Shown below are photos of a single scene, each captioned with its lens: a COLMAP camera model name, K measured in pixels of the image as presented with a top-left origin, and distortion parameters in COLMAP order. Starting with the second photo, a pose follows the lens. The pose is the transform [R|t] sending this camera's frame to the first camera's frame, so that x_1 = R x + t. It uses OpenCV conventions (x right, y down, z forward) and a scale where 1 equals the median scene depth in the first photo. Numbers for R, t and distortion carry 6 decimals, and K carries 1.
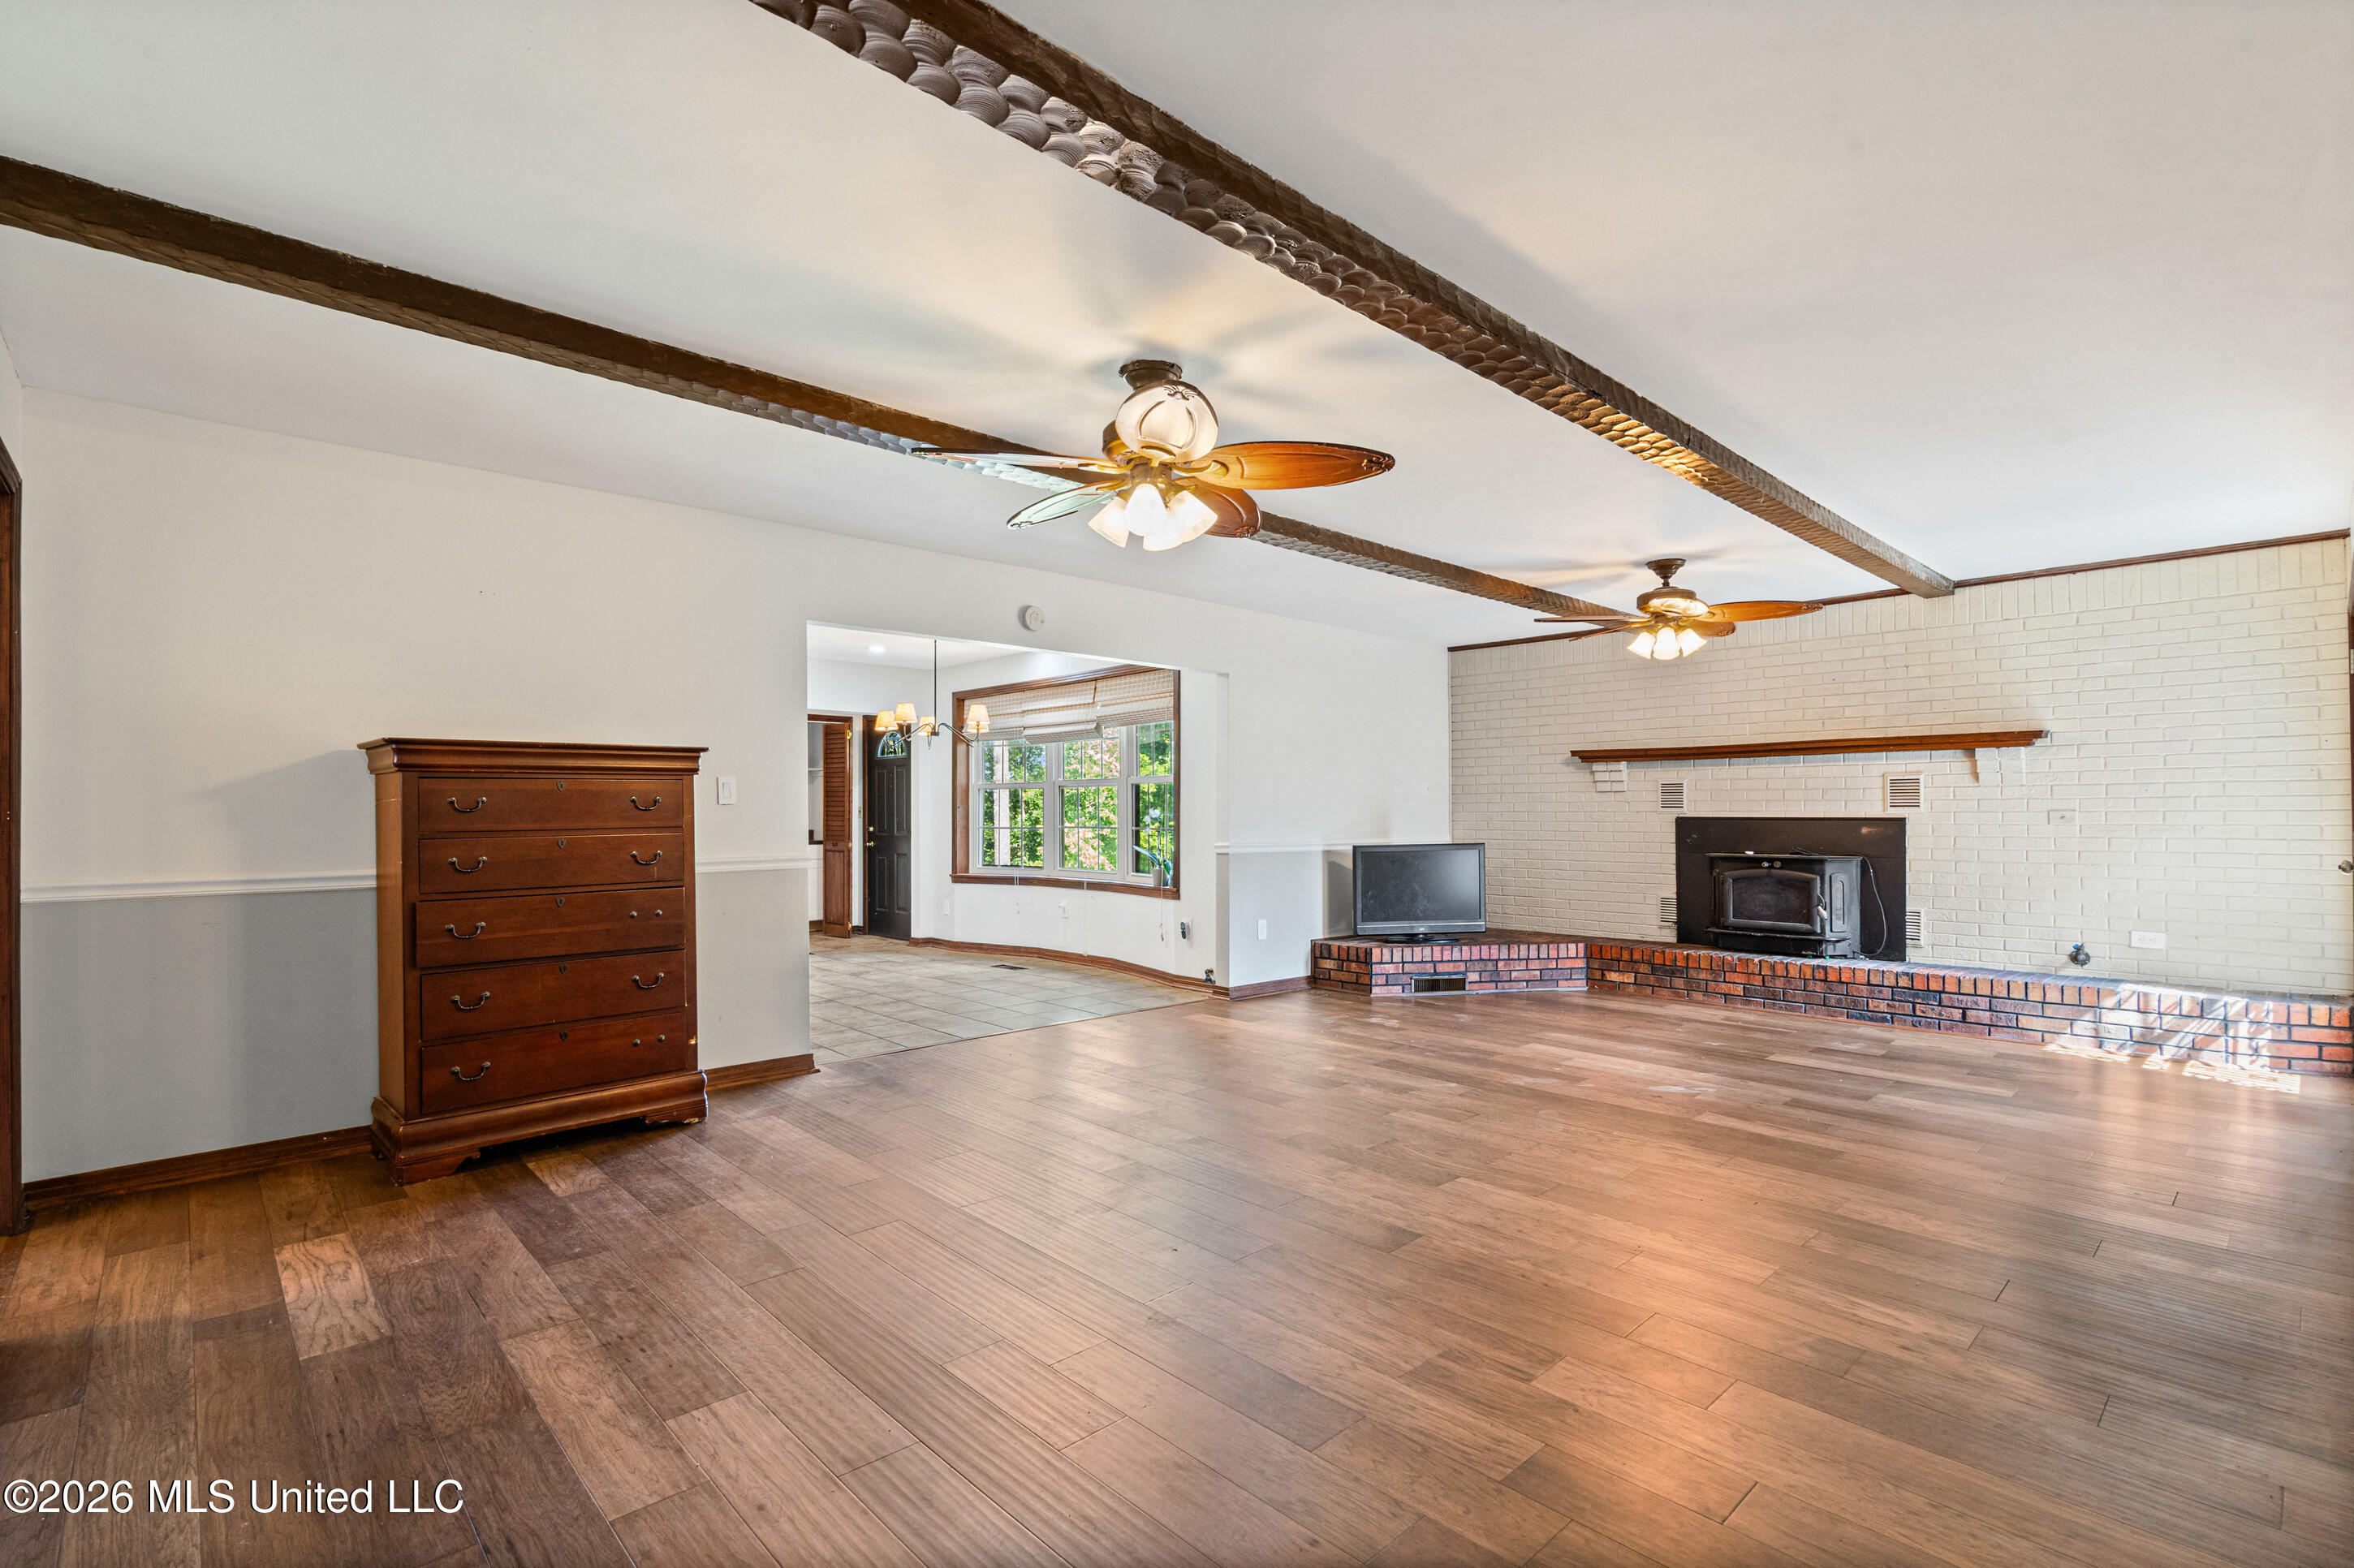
lens RADIAL K [[1076.7, 0, 1152.3], [0, 1076.7, 807.4], [0, 0, 1]] dist [-0.003781, 0.000116]
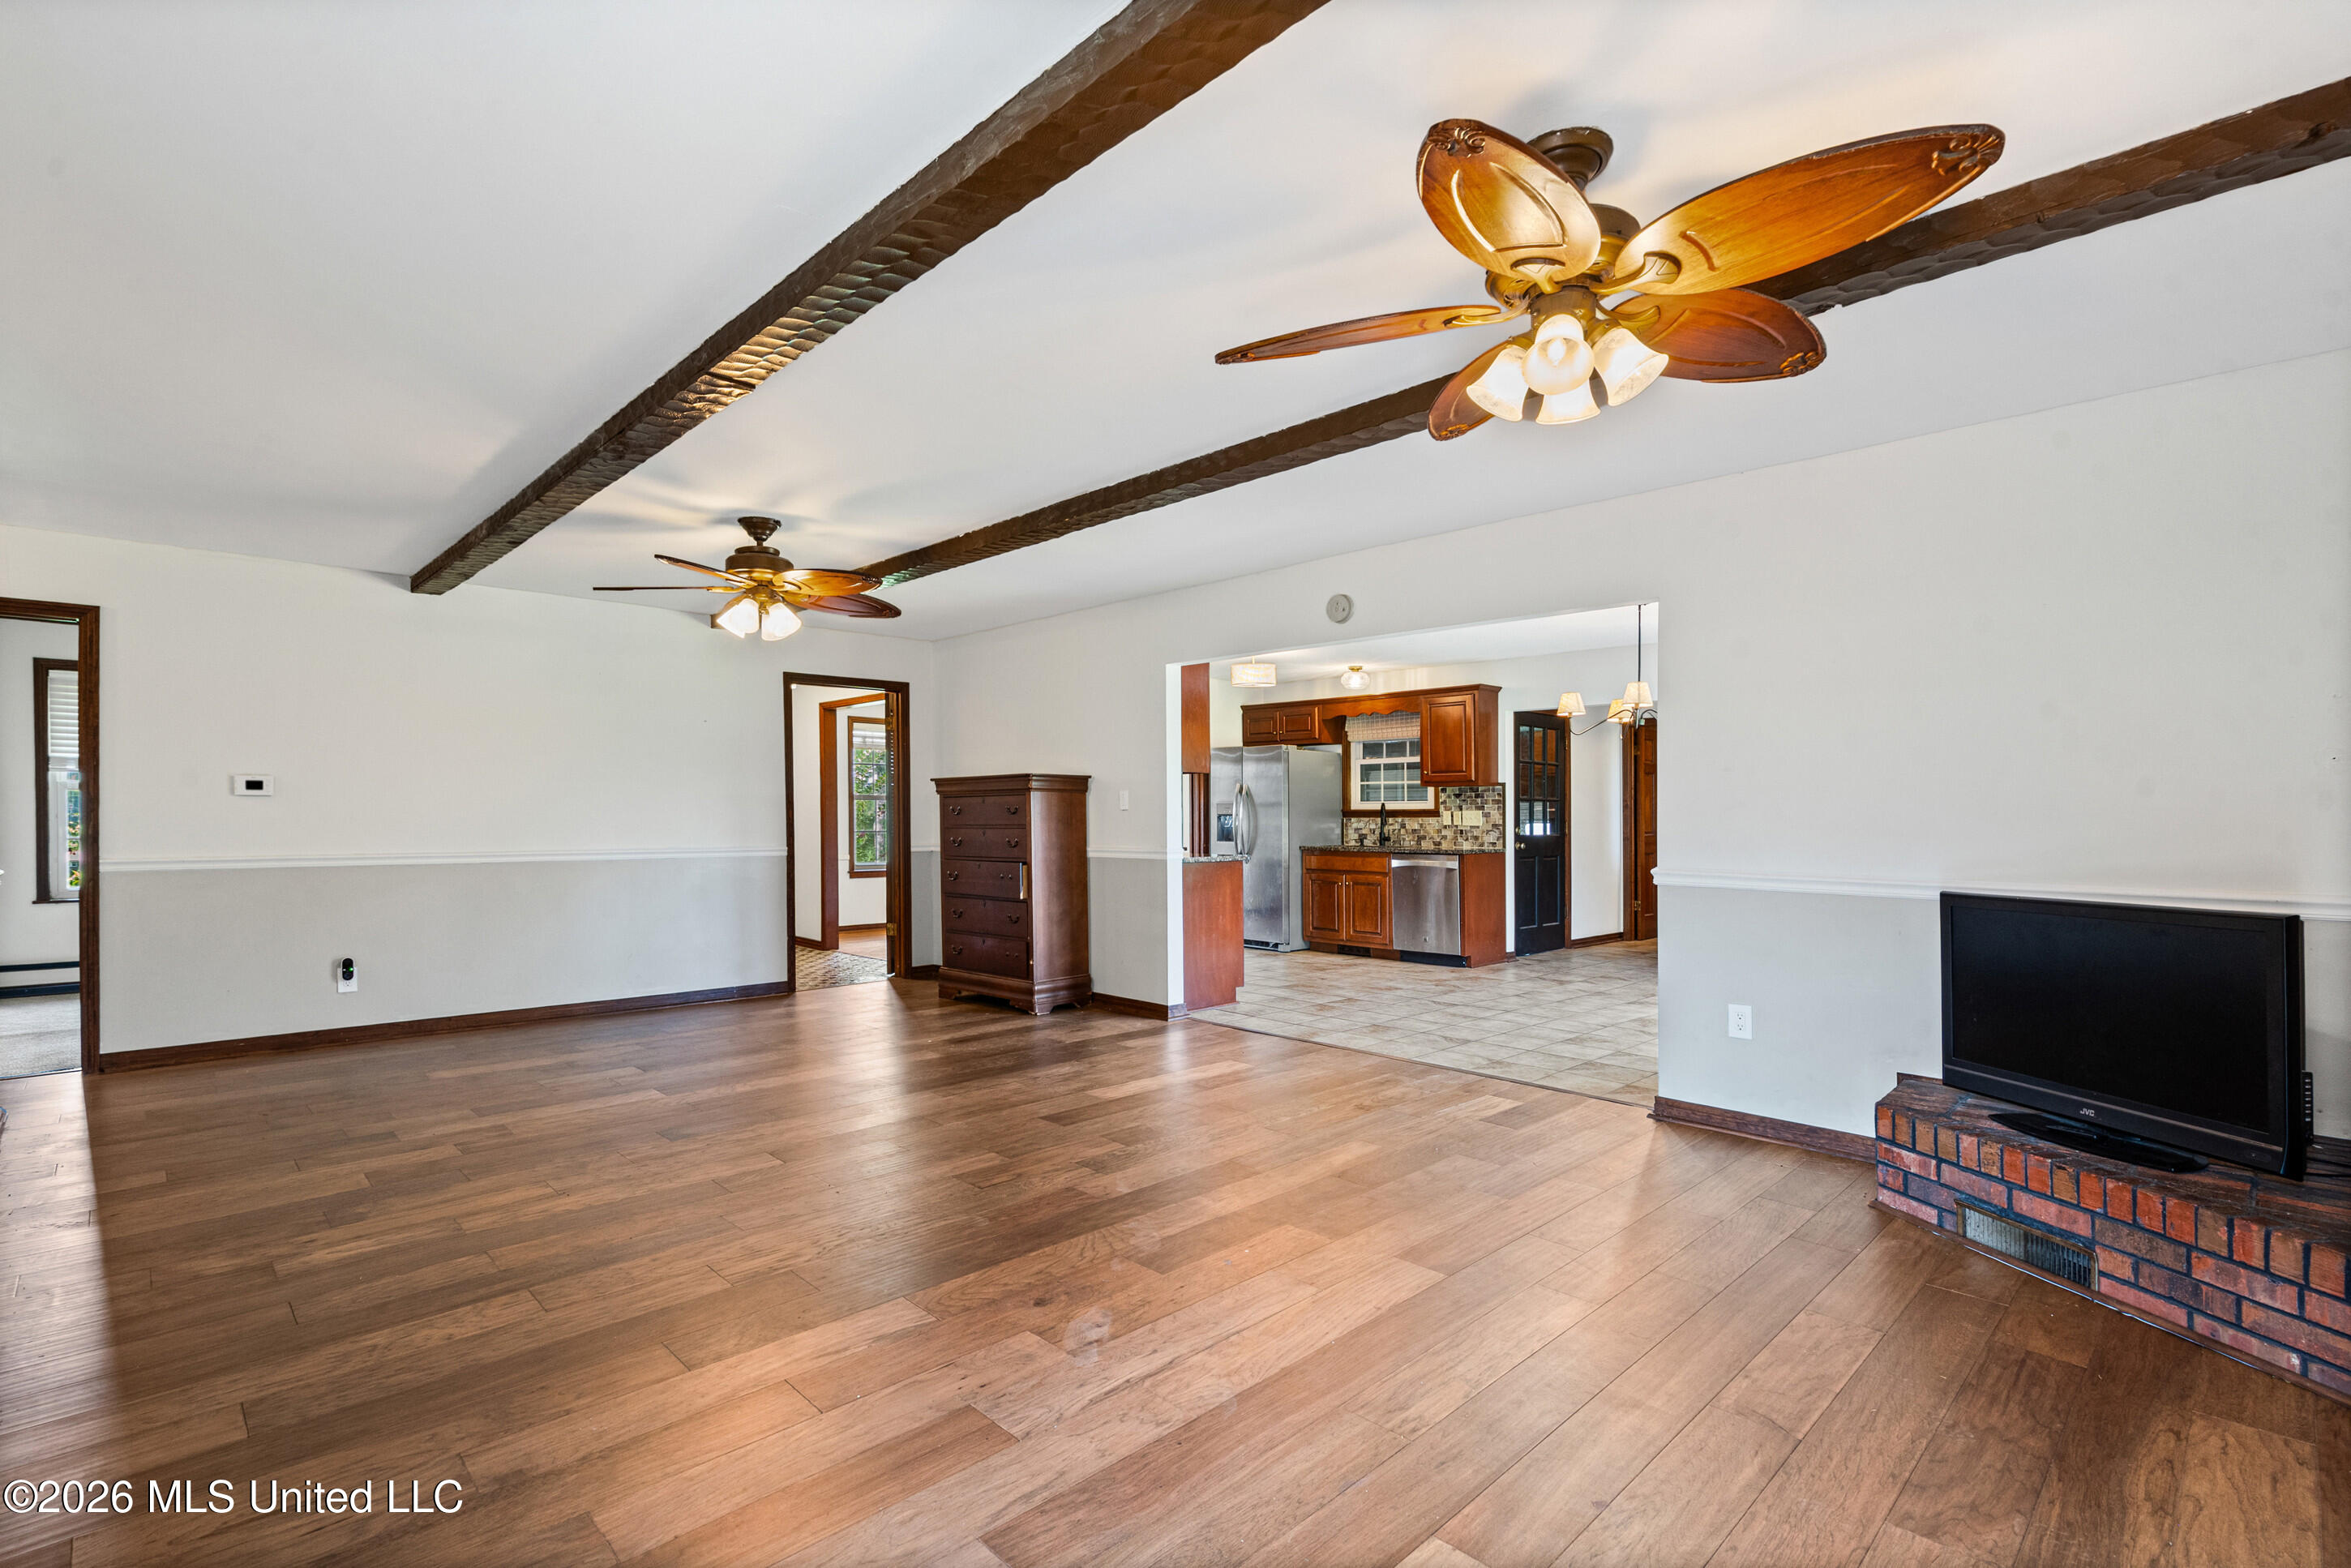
lens RADIAL K [[1088.2, 0, 1150.5], [0, 1088.2, 841.9], [0, 0, 1]] dist [-0.001380, -0.000046]
pose [[0.015192, 0.024847, -0.999576, 0.745668], [0.002792, 0.999686, 0.024893, 0.001455], [0.999881, -0.003169, 0.015118, 0.740336]]
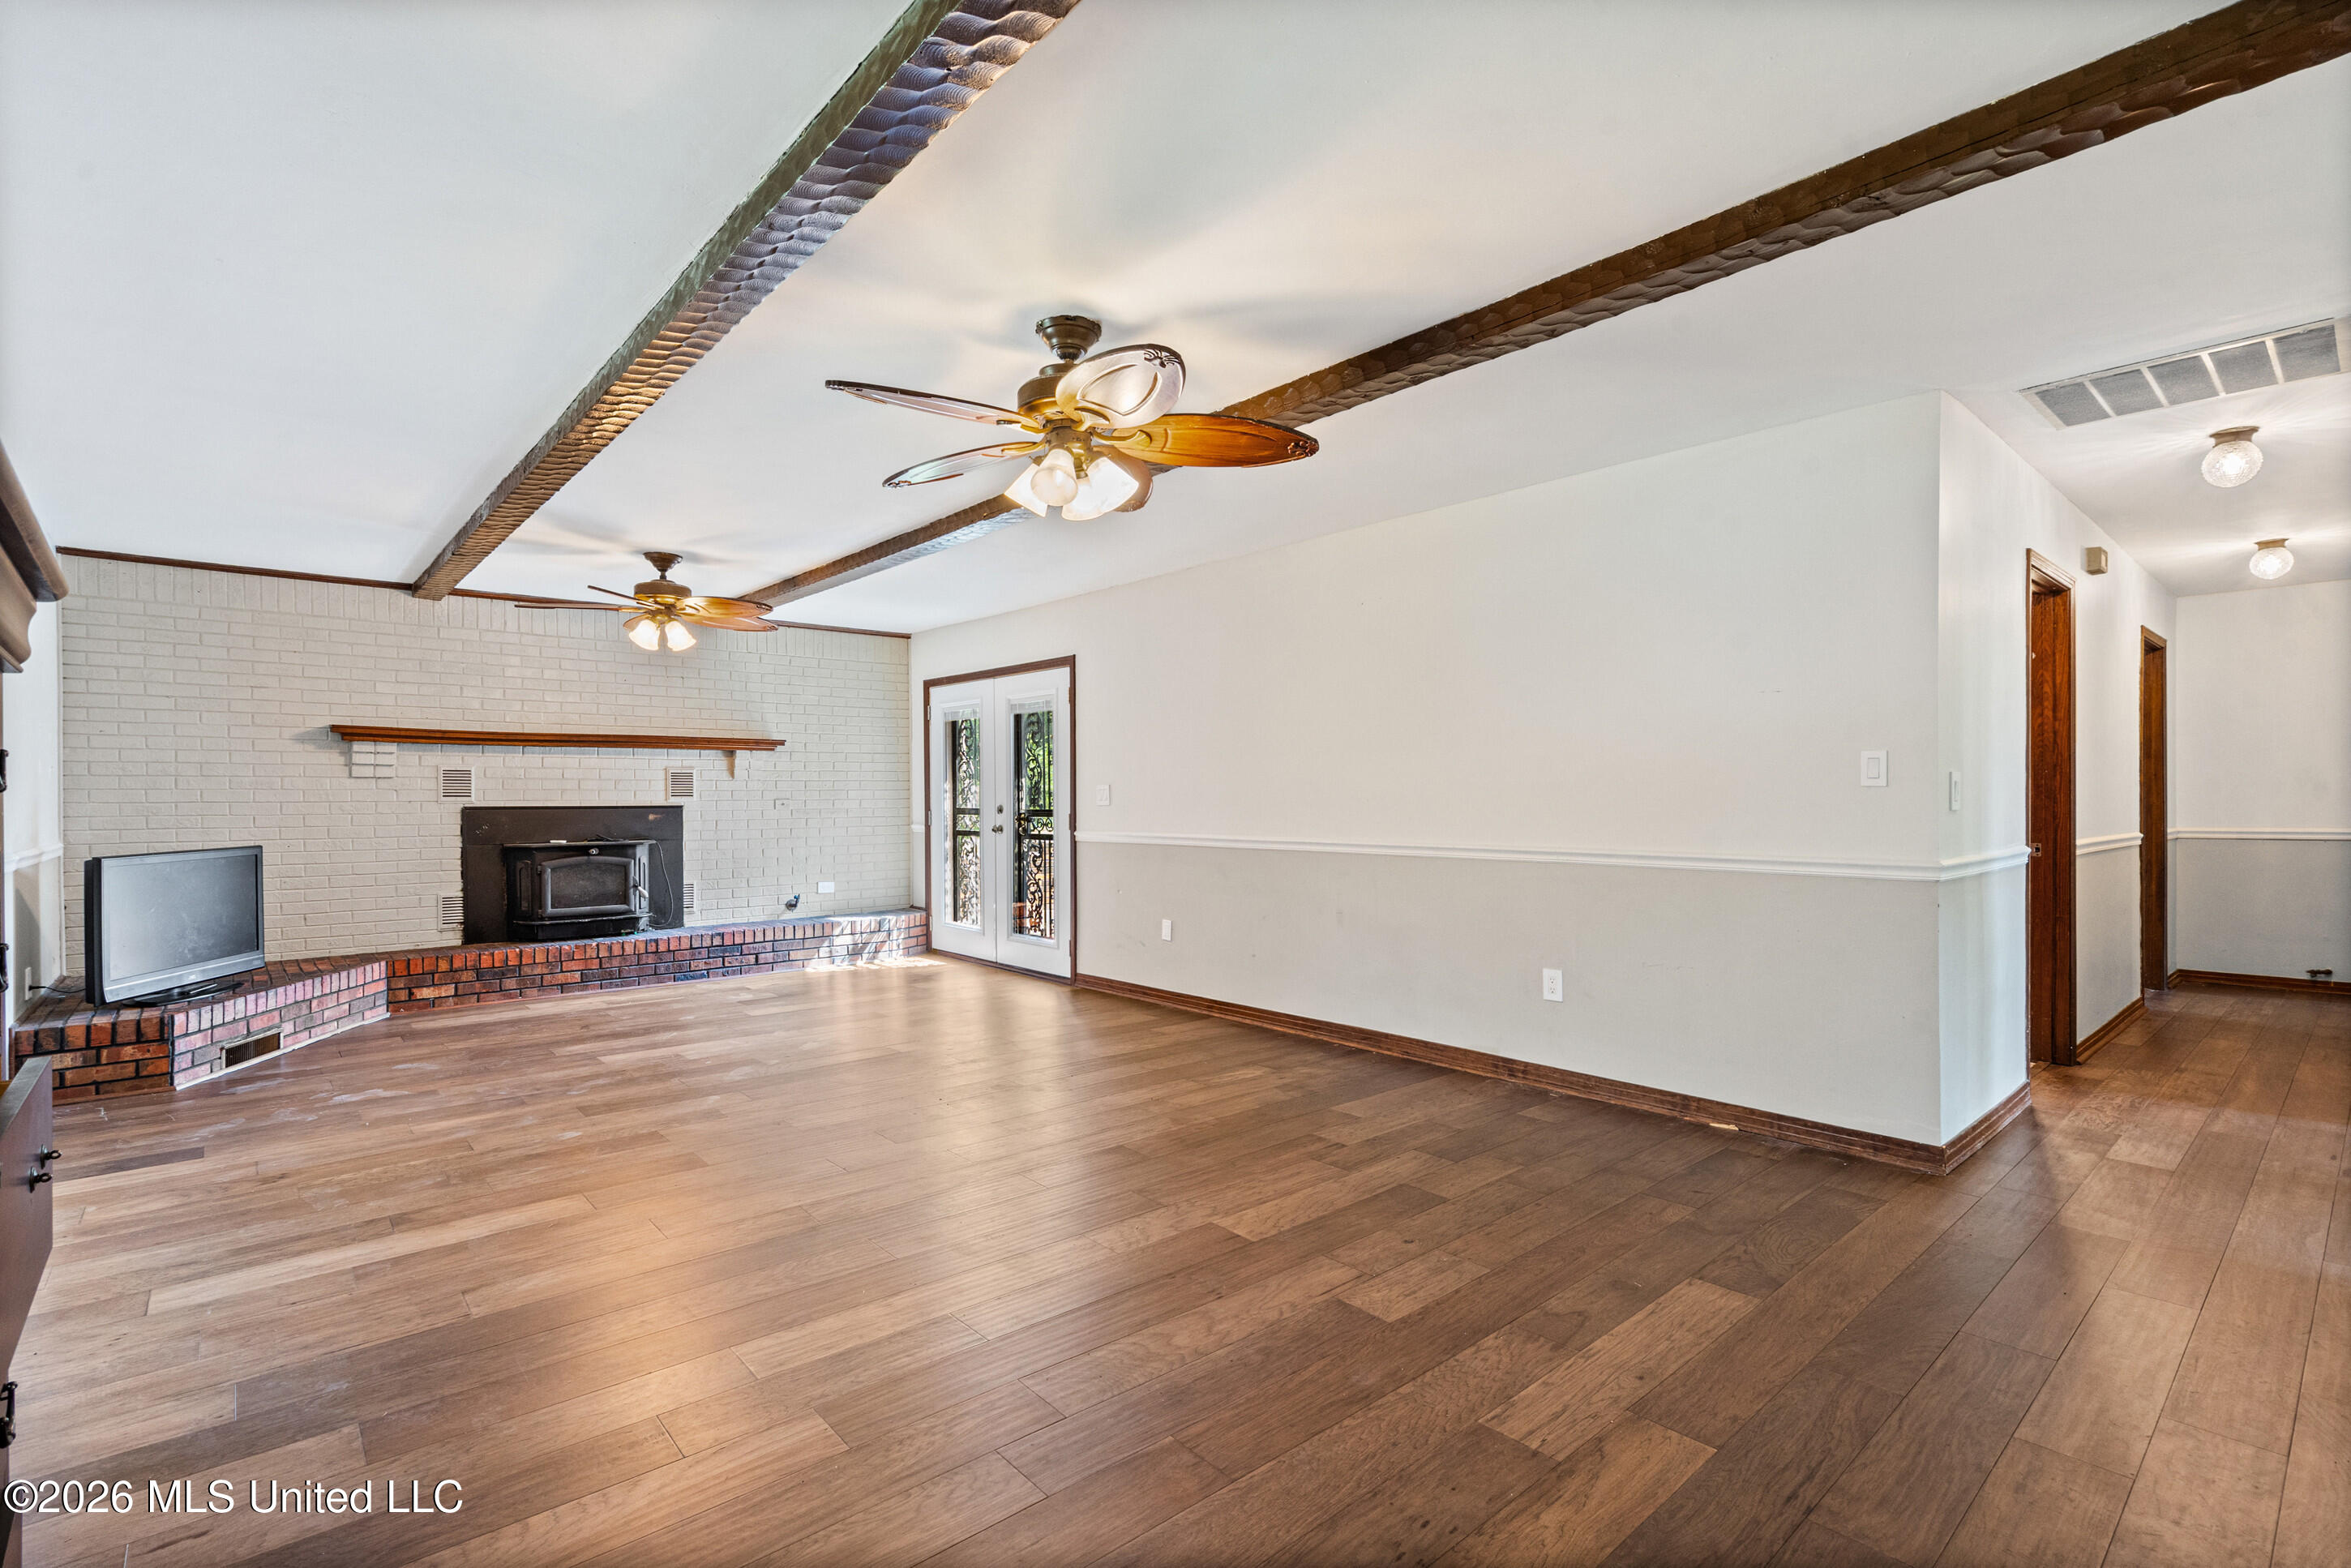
lens RADIAL K [[1075.5, 0, 1150.8], [0, 1075.5, 807.4], [0, 0, 1]] dist [-0.003781, 0.000116]
pose [[0.033632, -0.008109, 0.999401, -0.456658], [-0.000121, 0.999967, 0.008117, 0.001974], [-0.999434, -0.000394, 0.033630, 0.437593]]
